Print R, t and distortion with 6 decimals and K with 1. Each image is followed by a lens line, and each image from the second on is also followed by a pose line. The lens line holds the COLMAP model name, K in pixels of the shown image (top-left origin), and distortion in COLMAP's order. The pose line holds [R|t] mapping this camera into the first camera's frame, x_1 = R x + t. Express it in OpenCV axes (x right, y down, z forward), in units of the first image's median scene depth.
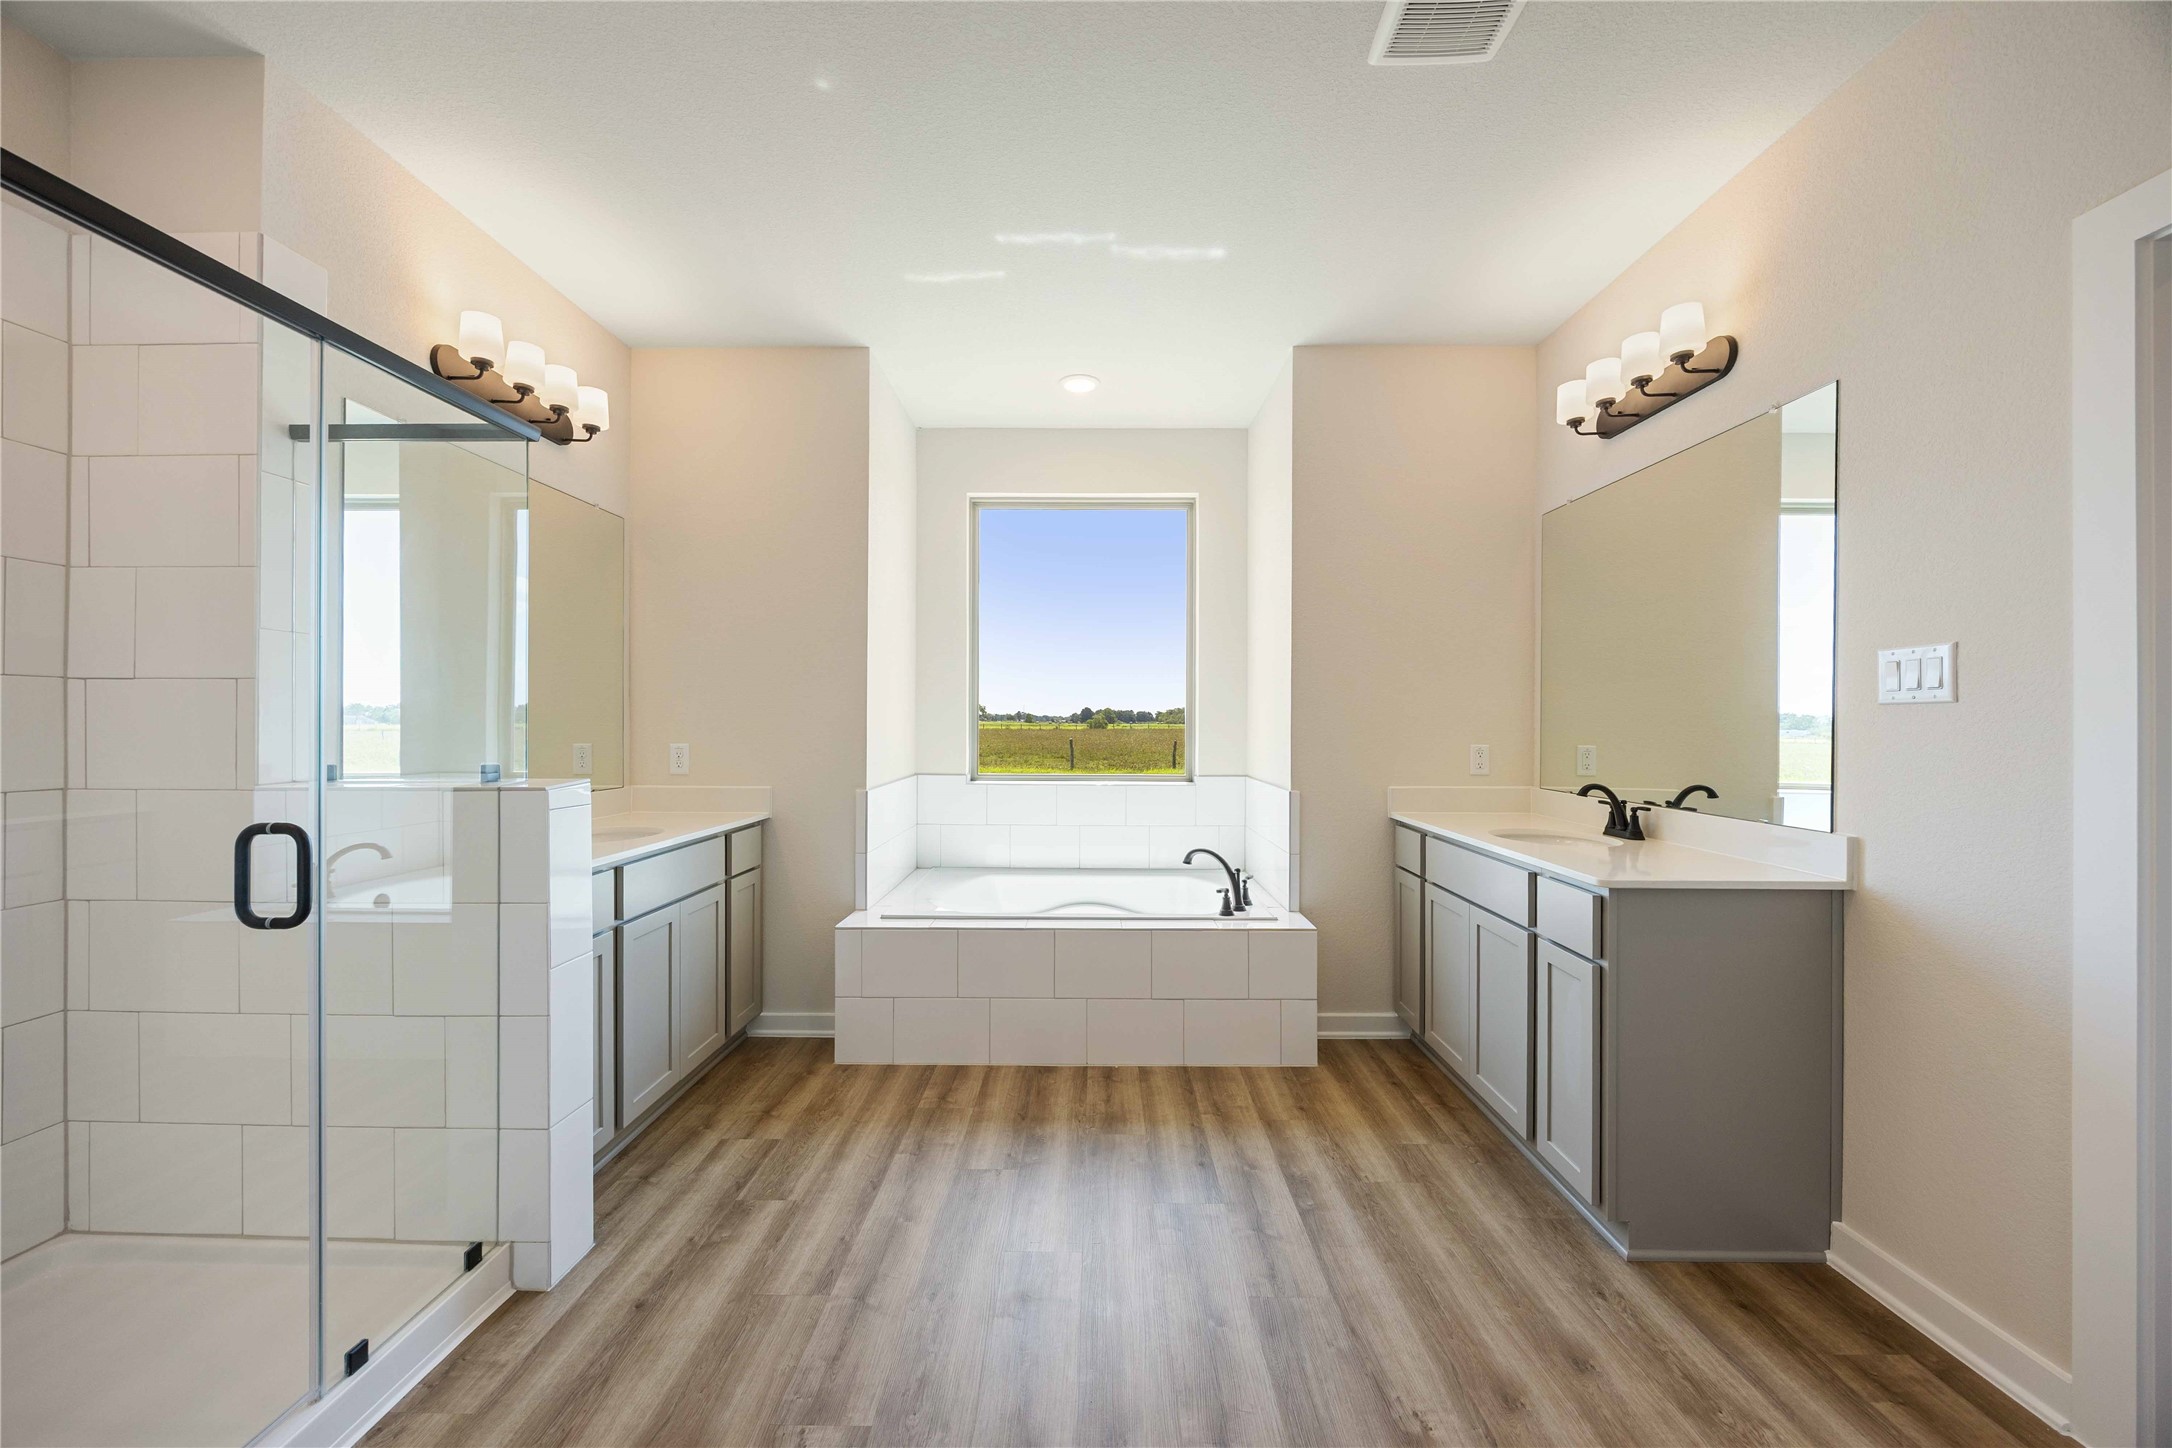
lens RADIAL K [[824.6, 0, 1078.1], [0, 824.6, 713.4], [0, 0, 1]] dist [-0.002813, -0.000073]
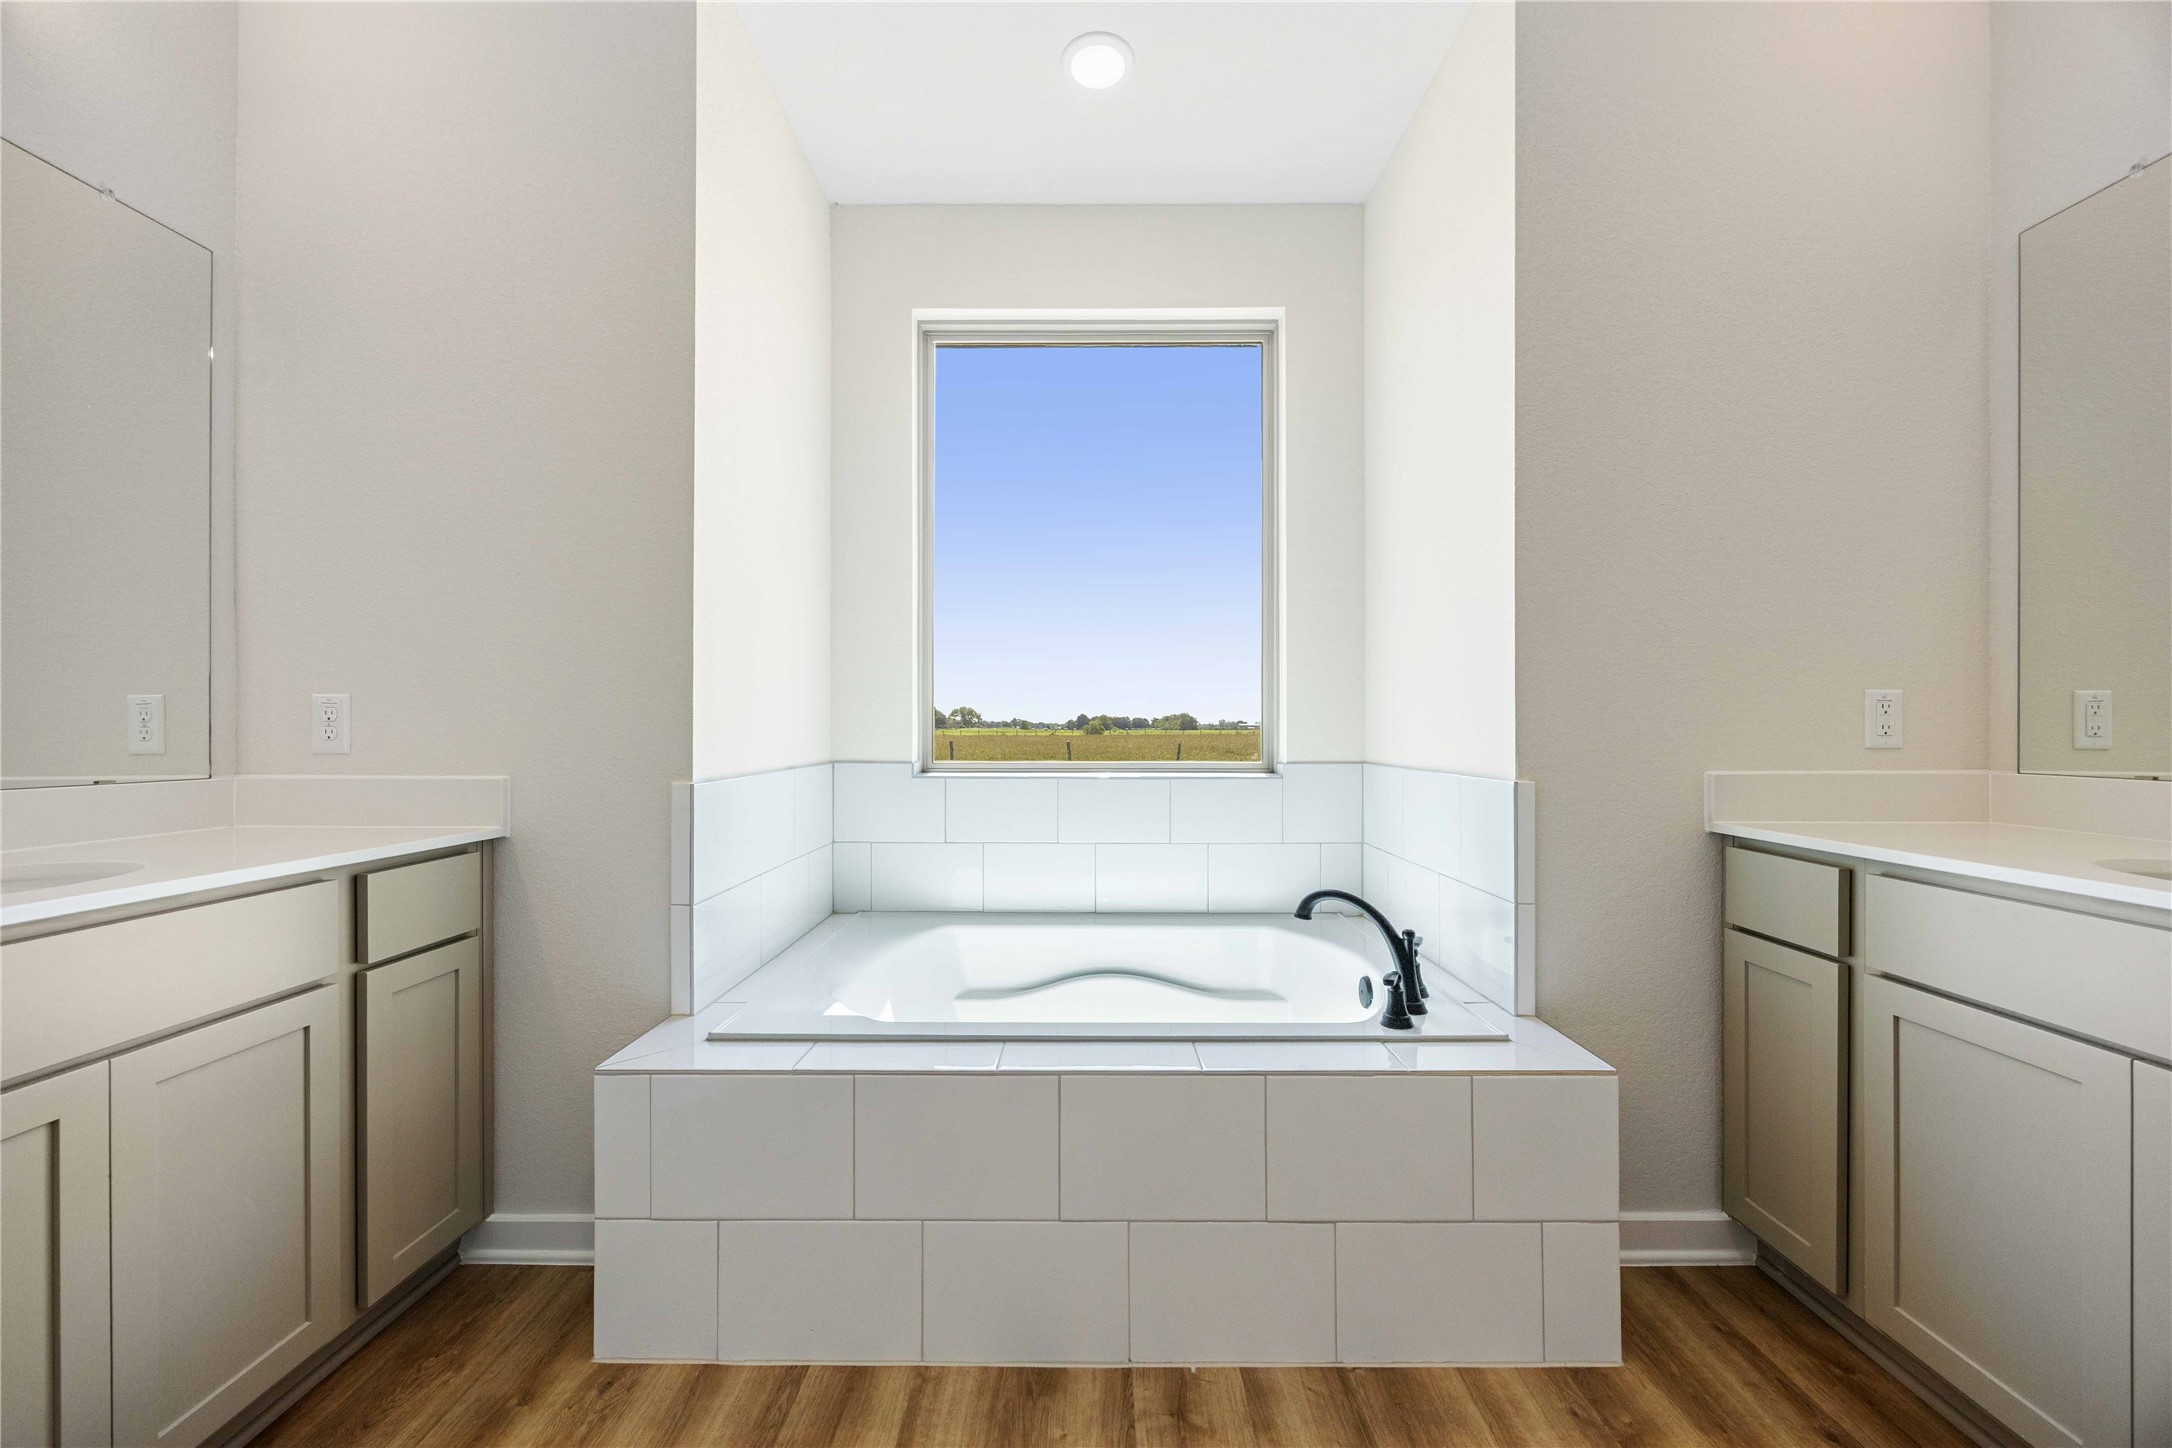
lens RADIAL K [[824.6, 0, 1082.5], [0, 824.6, 727.4], [0, 0, 1]] dist [-0.002813, -0.000073]
pose [[0.999946, -0.002901, 0.010022, -0.018953], [0.002816, 0.999959, 0.008550, 0.057843], [-0.010047, -0.008522, 0.999913, 0.508166]]
